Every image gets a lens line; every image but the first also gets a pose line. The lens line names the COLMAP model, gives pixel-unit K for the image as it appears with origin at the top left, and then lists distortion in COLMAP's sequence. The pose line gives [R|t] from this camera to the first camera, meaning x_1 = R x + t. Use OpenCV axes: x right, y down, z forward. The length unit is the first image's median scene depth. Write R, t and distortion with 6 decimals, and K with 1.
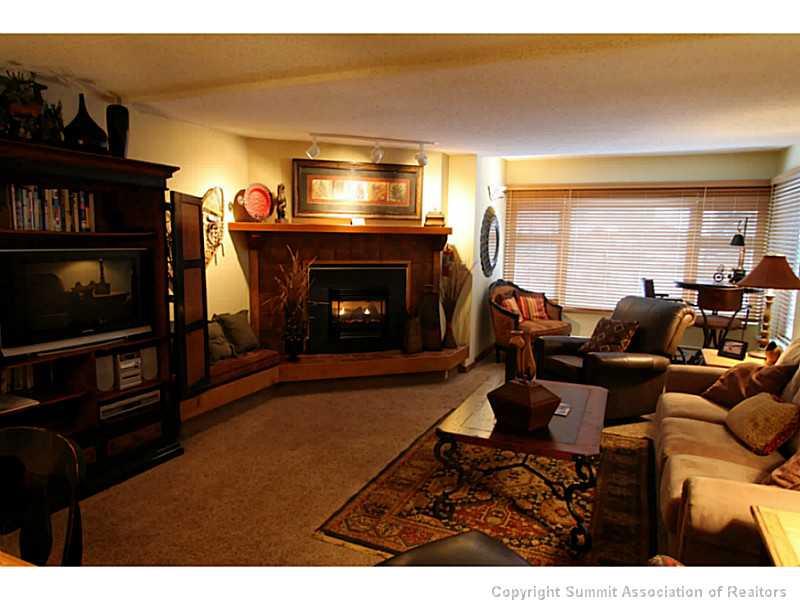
lens RADIAL K [[536.6, 0, 400.0], [0, 536.6, 300.0], [0, 0, 1]] dist [0.004276, 0.002809]
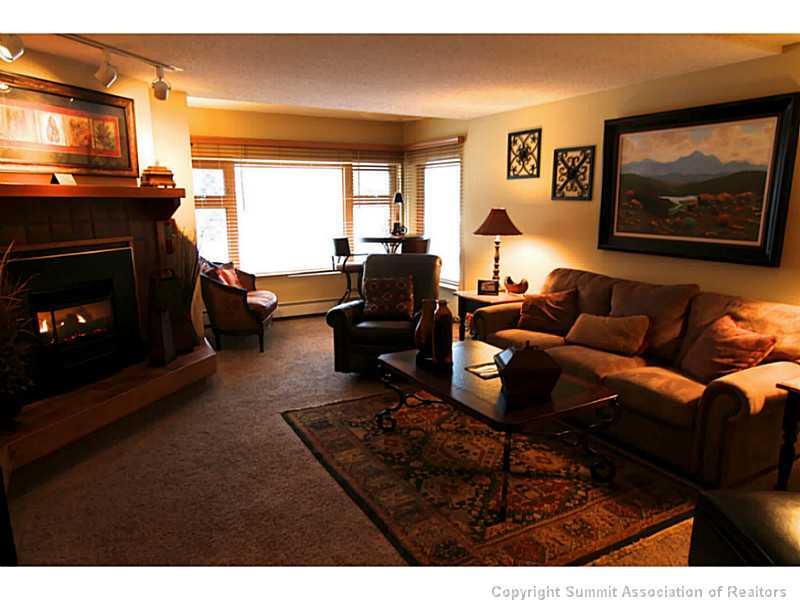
lens RADIAL K [[536.6, 0, 400.0], [0, 536.6, 300.0], [0, 0, 1]] dist [0.004276, 0.002809]
pose [[0.608607, -0.168052, 0.775472, -0.340274], [0.111741, 0.985727, 0.125919, -0.042265], [-0.785564, 0.010017, 0.618699, 0.303530]]
